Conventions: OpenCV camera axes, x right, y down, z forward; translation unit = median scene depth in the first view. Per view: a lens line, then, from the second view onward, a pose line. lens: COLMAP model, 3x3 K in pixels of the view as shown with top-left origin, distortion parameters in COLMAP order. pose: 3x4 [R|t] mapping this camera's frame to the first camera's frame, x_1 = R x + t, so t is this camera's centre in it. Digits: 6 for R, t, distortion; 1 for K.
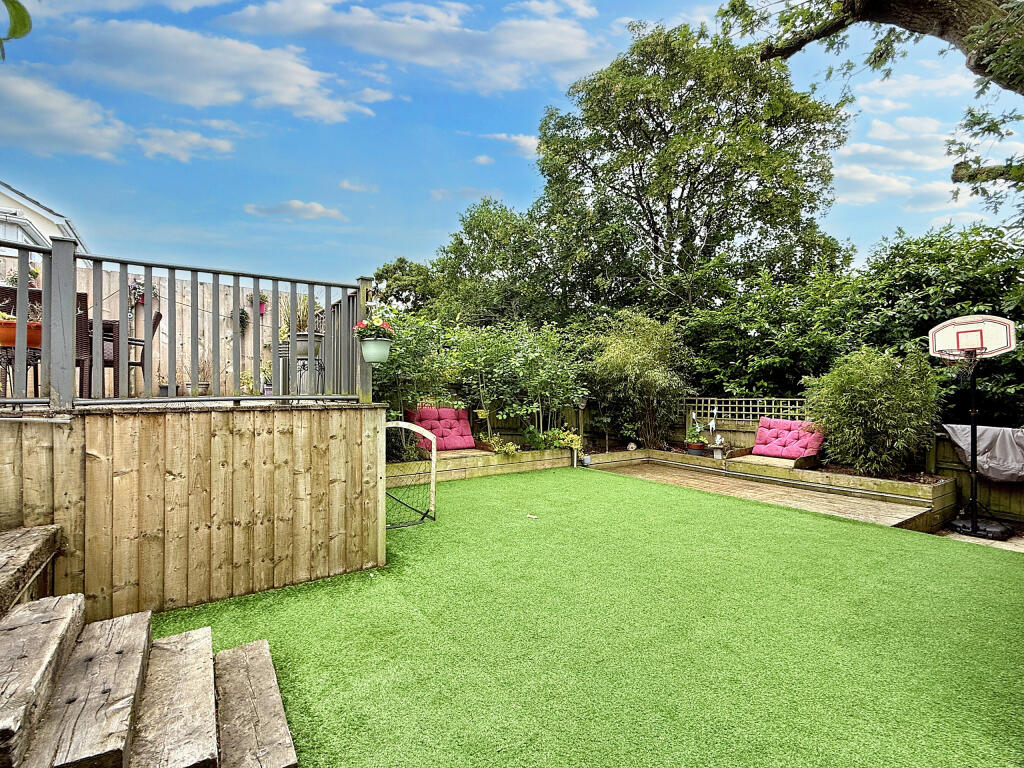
lens RADIAL K [[467.8, 0, 512.2], [0, 467.8, 386.0], [0, 0, 1]] dist [0.004343, -0.000362]
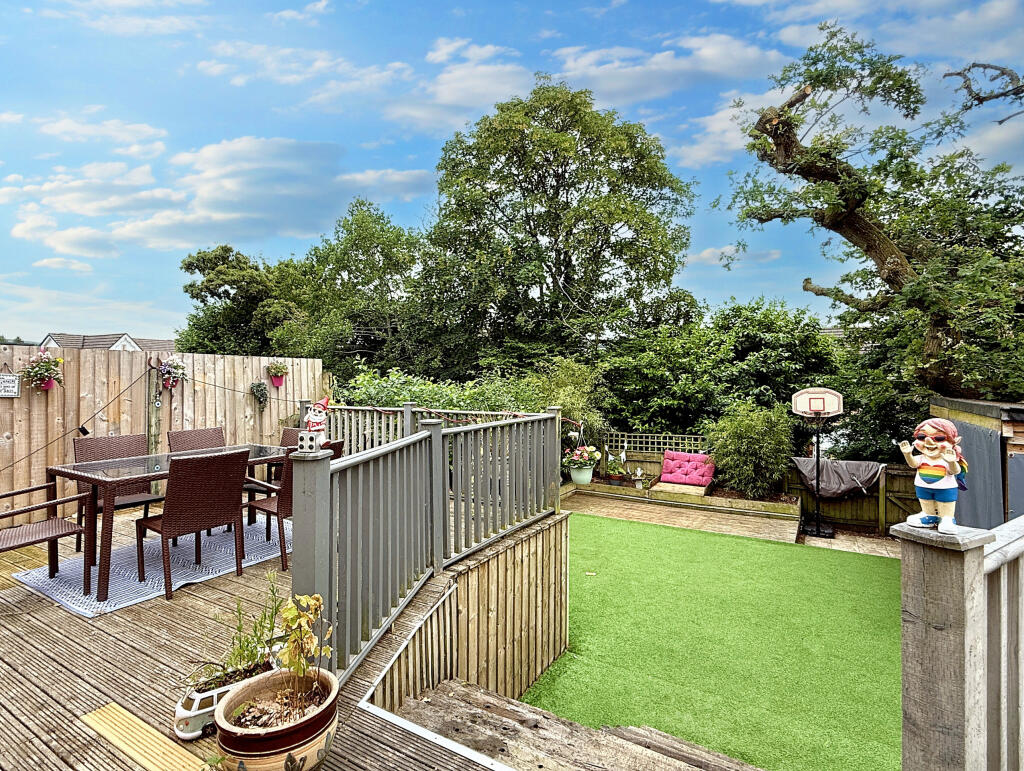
lens RADIAL K [[517.5, 0, 514.0], [0, 517.5, 383.7], [0, 0, 1]] dist [0.017076, 0.000195]
pose [[0.907977, -0.003762, 0.419003, -0.409789], [-0.003127, 0.999871, 0.015751, -0.132780], [-0.419008, -0.015612, 0.907848, -0.060198]]
